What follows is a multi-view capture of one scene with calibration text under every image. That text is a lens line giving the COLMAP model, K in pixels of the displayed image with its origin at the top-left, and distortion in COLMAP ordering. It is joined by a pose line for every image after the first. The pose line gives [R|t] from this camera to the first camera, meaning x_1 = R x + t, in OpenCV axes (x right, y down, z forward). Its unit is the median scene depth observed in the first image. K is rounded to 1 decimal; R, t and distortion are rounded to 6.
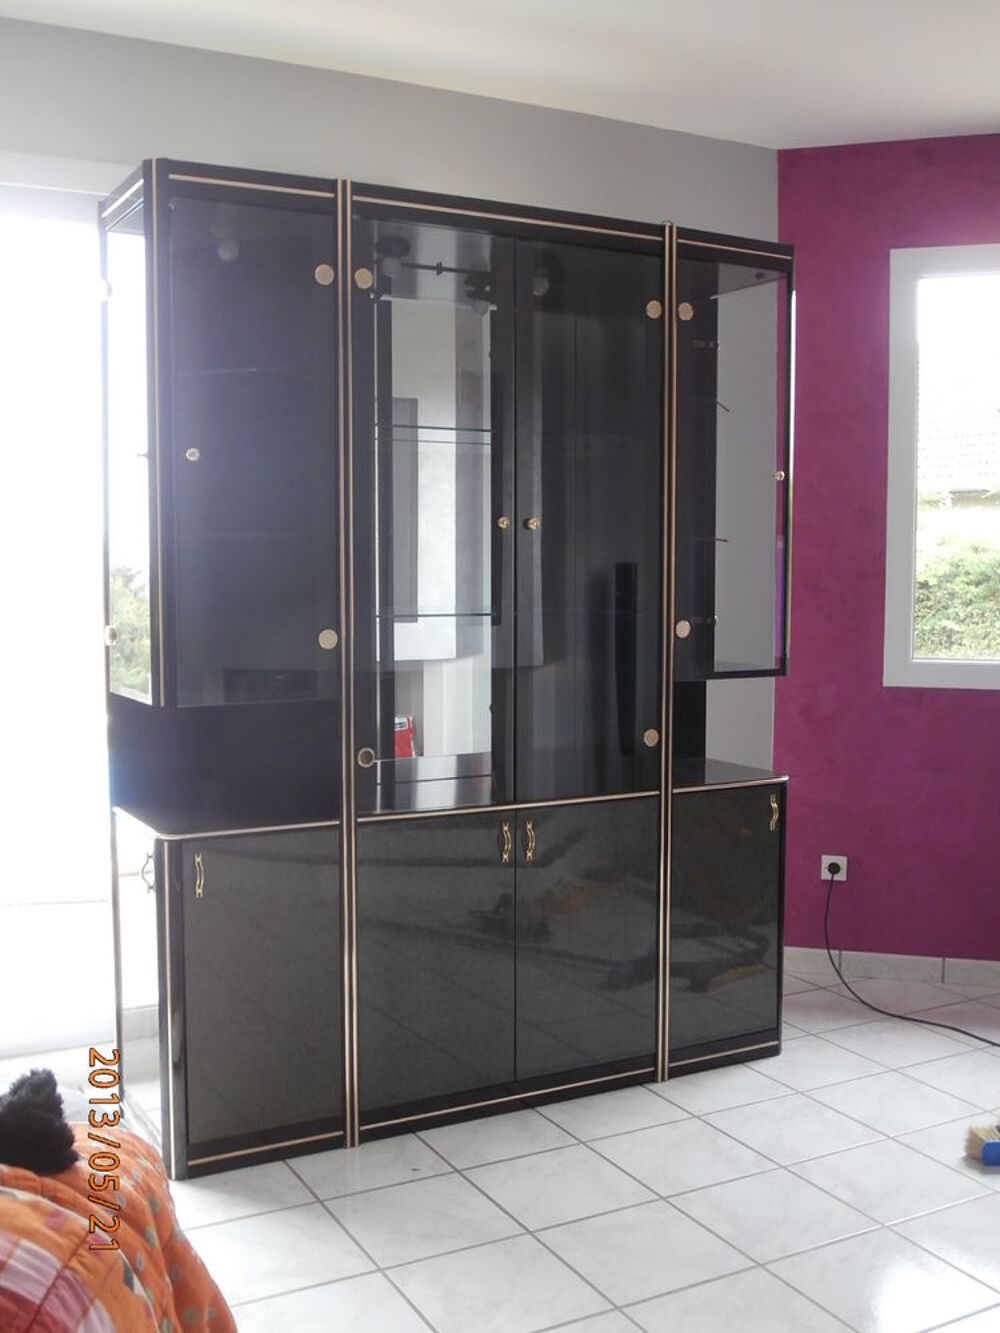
lens RADIAL K [[1356.2, 0, 500.3], [0, 1356.2, 670.7], [0, 0, 1]] dist [-0.061771, 0.000000]
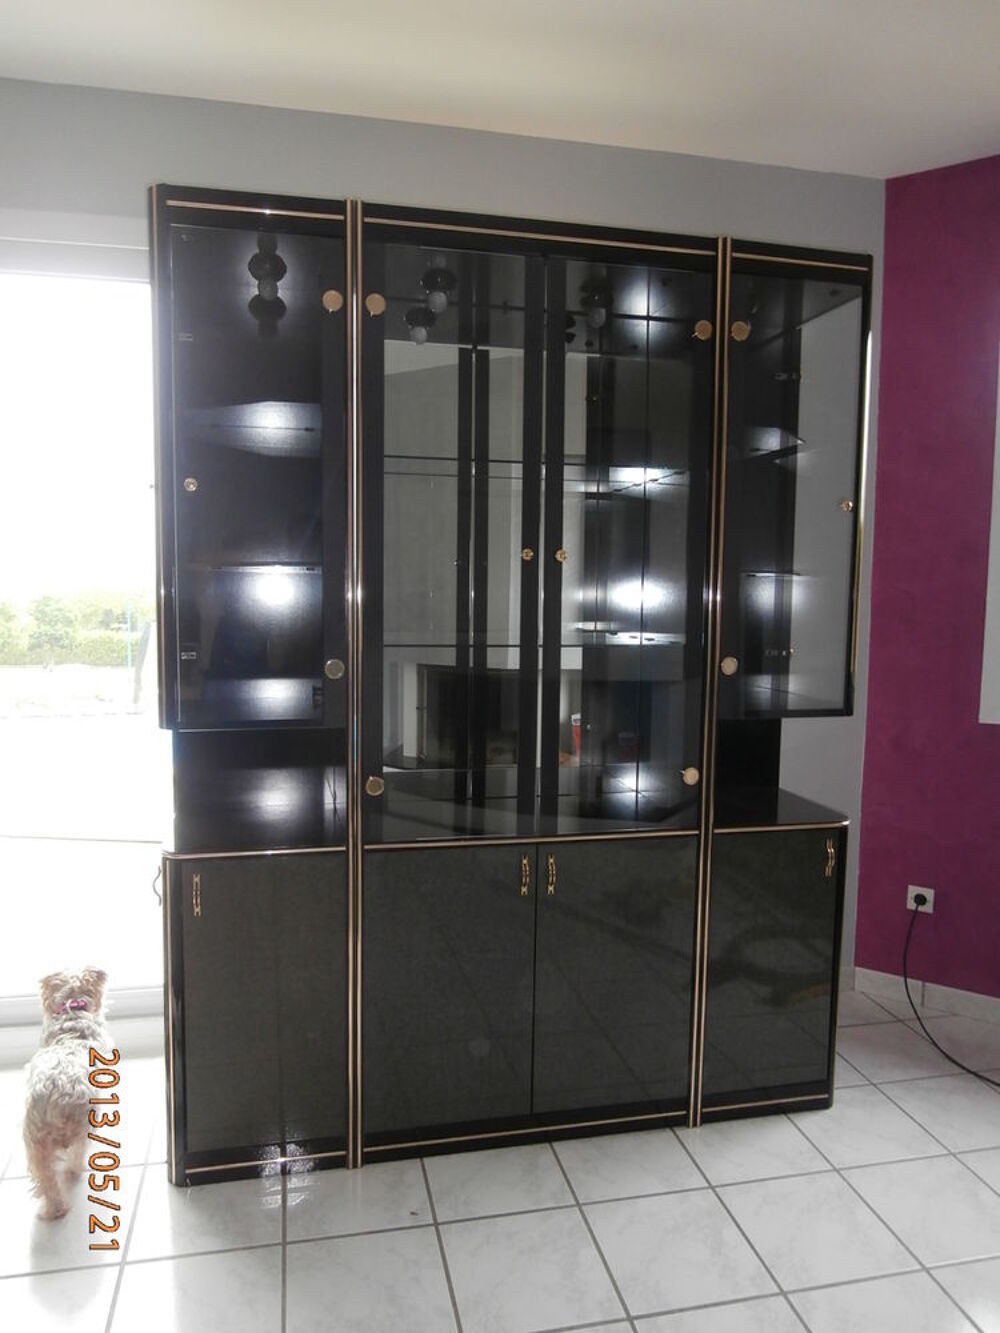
lens RADIAL K [[933.6, 0, 500.9], [0, 933.6, 669.7], [0, 0, 1]] dist [-0.005319, 0.010580]
pose [[0.967303, 0.036380, -0.250999, 0.143119], [-0.034524, 0.999334, 0.011797, -0.029831], [0.251261, -0.002746, 0.967915, 0.310534]]
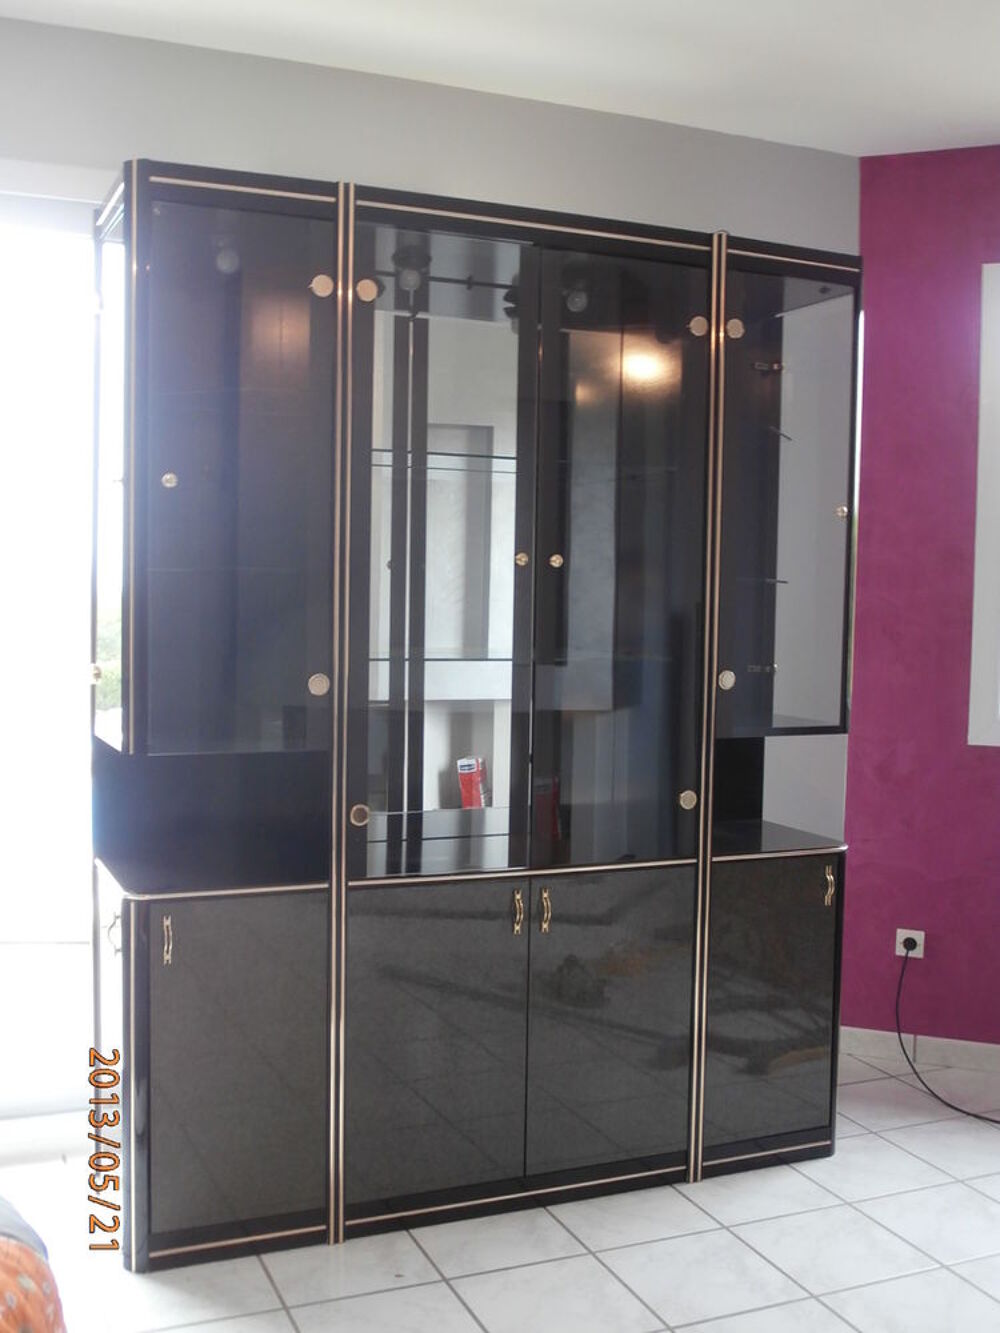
lens RADIAL K [[1356.2, 0, 505.7], [0, 1356.2, 672.1], [0, 0, 1]] dist [-0.061771, 0.000000]
pose [[0.995775, 0.022174, -0.089109, 0.067825], [-0.024196, 0.999472, -0.021674, -0.012710], [0.088581, 0.023738, 0.995786, 0.090014]]
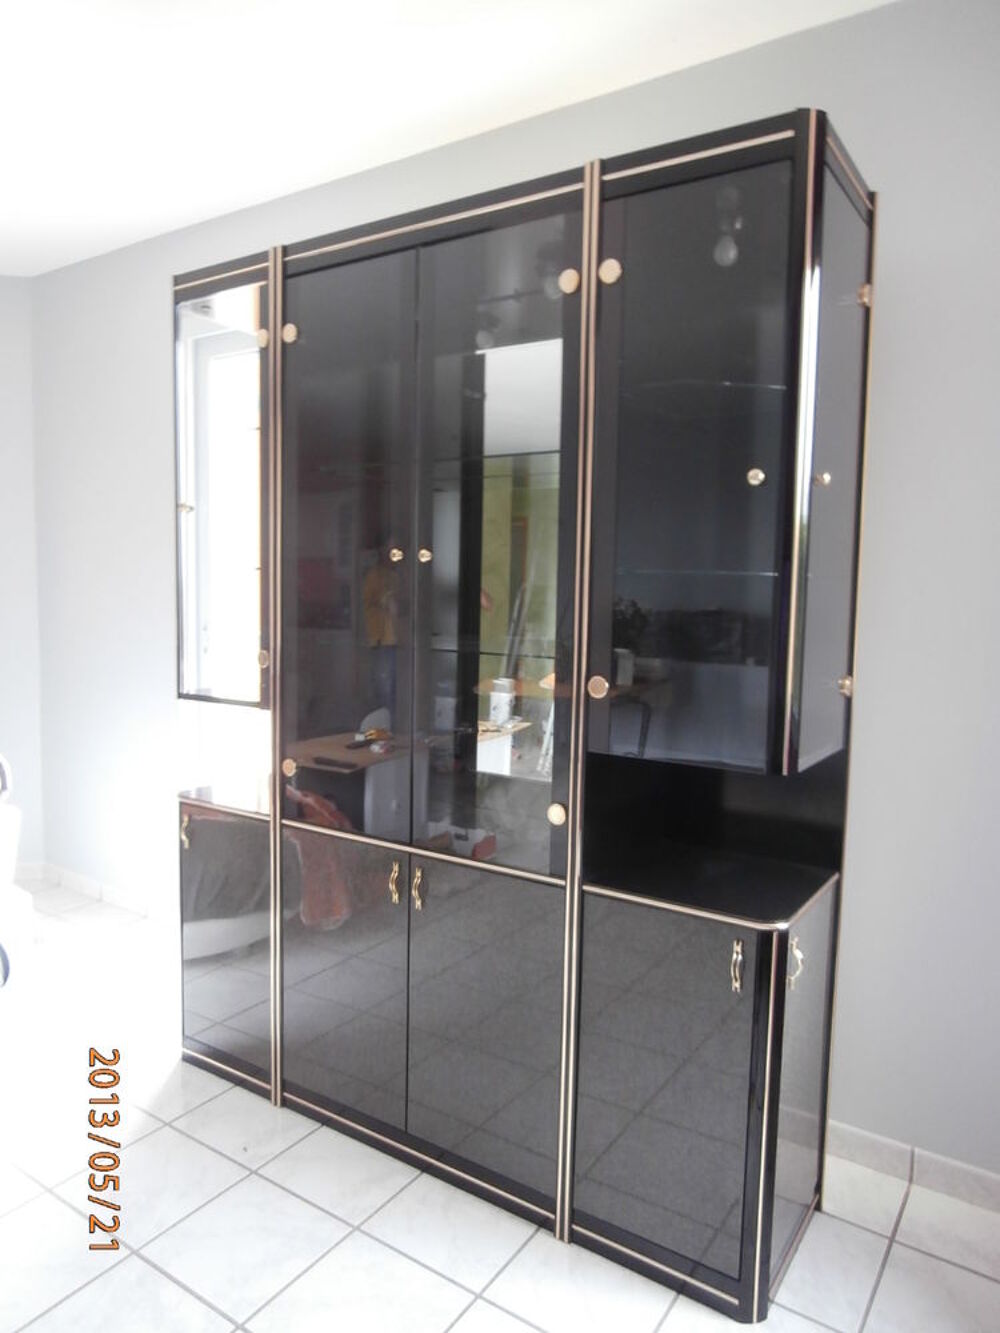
lens RADIAL K [[933.6, 0, 490.3], [0, 933.6, 665.1], [0, 0, 1]] dist [-0.005319, 0.010580]
pose [[0.474299, 0.087061, -0.876048, 0.566411], [-0.087013, 0.994862, 0.051759, -0.064964], [0.876053, 0.051678, 0.479437, 0.677110]]
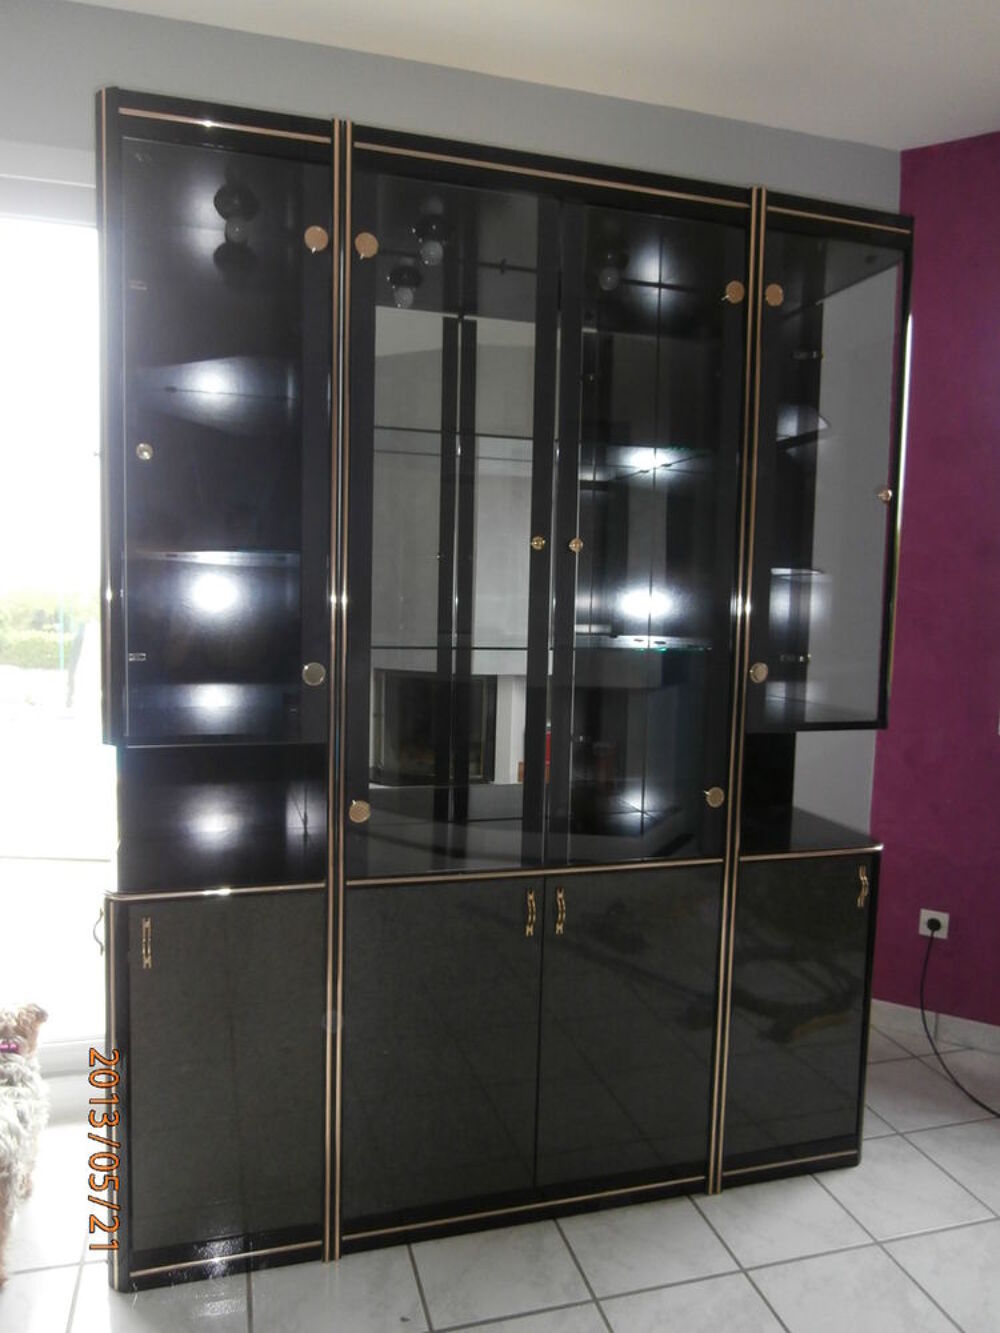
lens RADIAL K [[933.6, 0, 495.1], [0, 933.6, 666.2], [0, 0, 1]] dist [-0.005319, 0.010580]
pose [[0.980097, 0.039252, -0.194602, 0.085302], [-0.039928, 0.999202, 0.000450, -0.027968], [0.194464, 0.007329, 0.980882, 0.383468]]
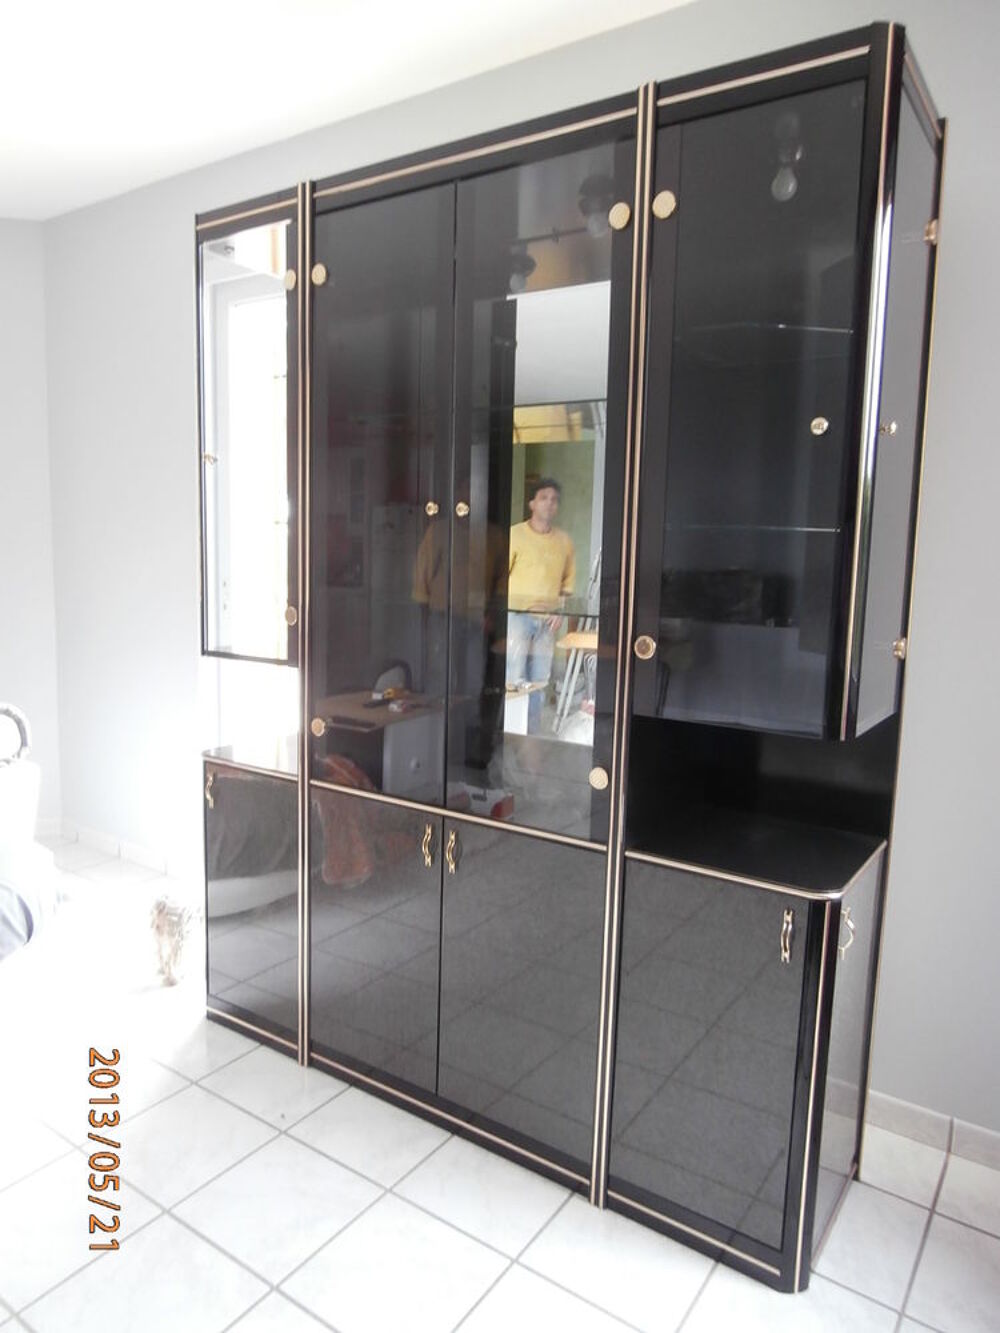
lens RADIAL K [[933.6, 0, 482.2], [0, 933.6, 663.5], [0, 0, 1]] dist [-0.005319, 0.010580]
pose [[0.460973, 0.127204, -0.878250, 0.539046], [-0.092646, 0.991163, 0.094930, -0.061550], [0.882565, 0.037607, 0.468684, 0.669096]]
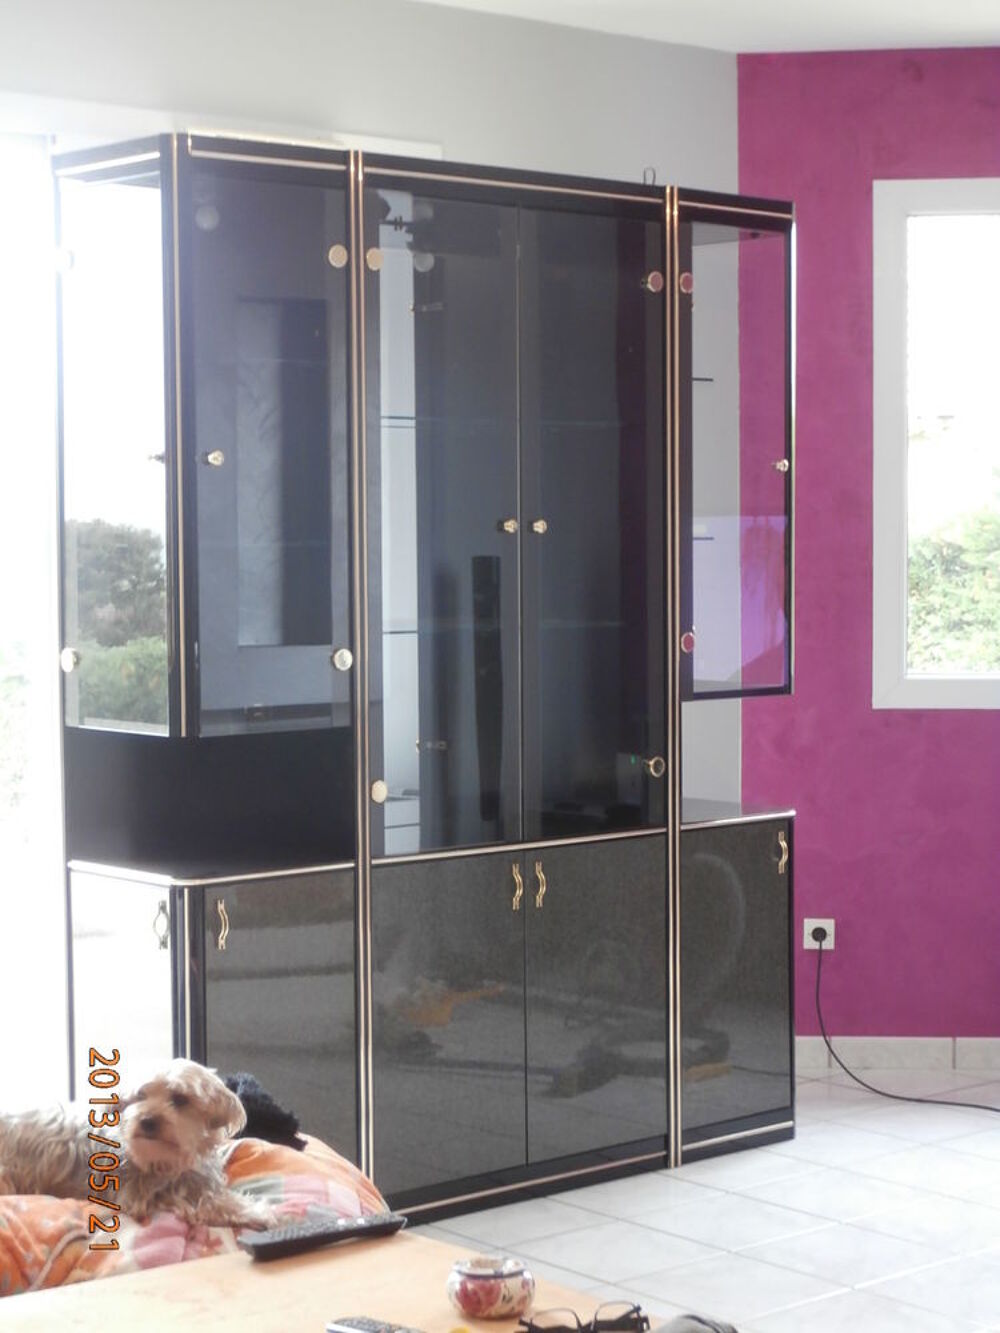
lens RADIAL K [[2479.4, 0, 504.8], [0, 2479.4, 664.0], [0, 0, 1]] dist [0.025493, 0.000000]
pose [[0.977528, -0.018899, 0.209958, -0.317445], [0.024410, 0.999421, -0.023689, 0.018459], [-0.209388, 0.028281, 0.977423, -0.544166]]
